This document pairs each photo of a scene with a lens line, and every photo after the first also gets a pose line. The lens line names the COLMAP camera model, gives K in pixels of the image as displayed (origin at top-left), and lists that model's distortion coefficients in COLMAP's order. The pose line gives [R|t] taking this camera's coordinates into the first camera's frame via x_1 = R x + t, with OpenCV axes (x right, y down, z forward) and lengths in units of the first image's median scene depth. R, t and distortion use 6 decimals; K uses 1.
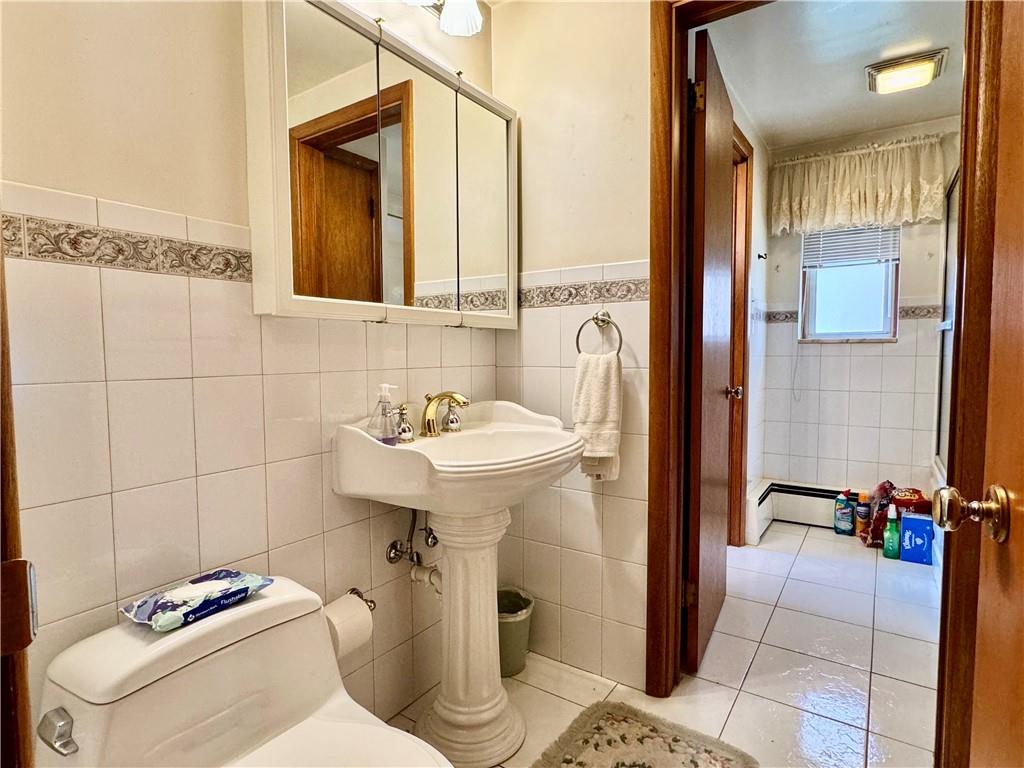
lens RADIAL K [[562.1, 0, 511.8], [0, 562.1, 385.7], [0, 0, 1]] dist [-0.002795, -0.000908]
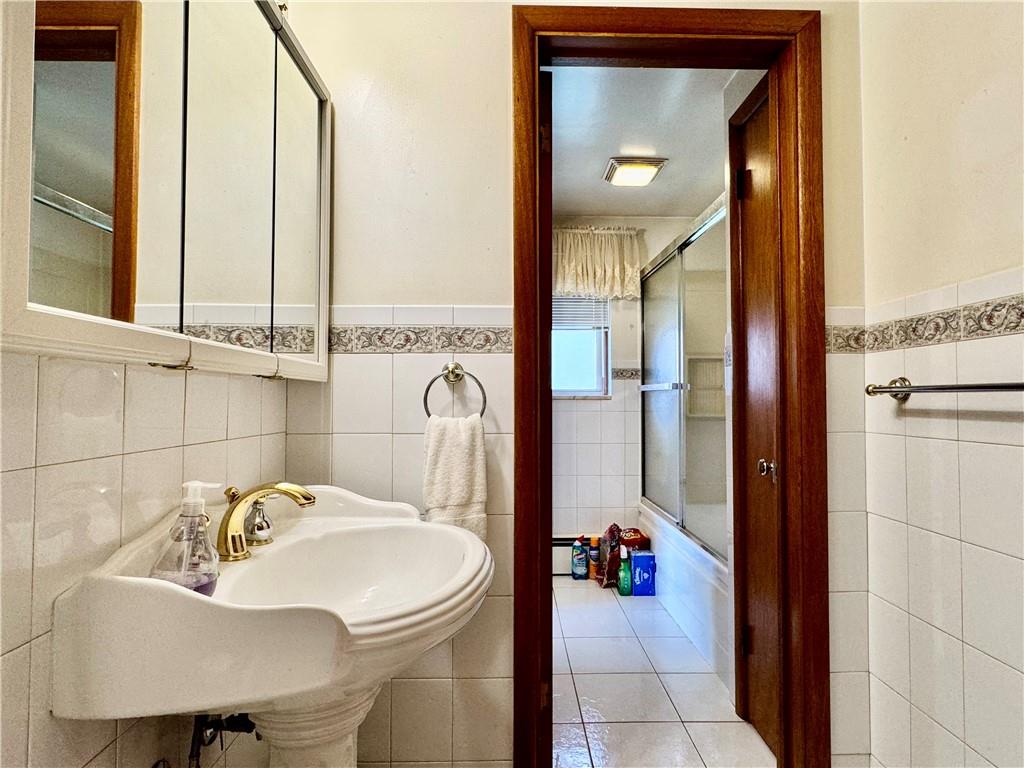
lens RADIAL K [[562.1, 0, 511.1], [0, 562.1, 383.7], [0, 0, 1]] dist [-0.002795, -0.000908]
pose [[0.813571, 0.024172, 0.580963, -0.211290], [0.027894, 0.996363, -0.080518, -0.032249], [-0.580796, 0.081713, 0.809938, 0.271700]]
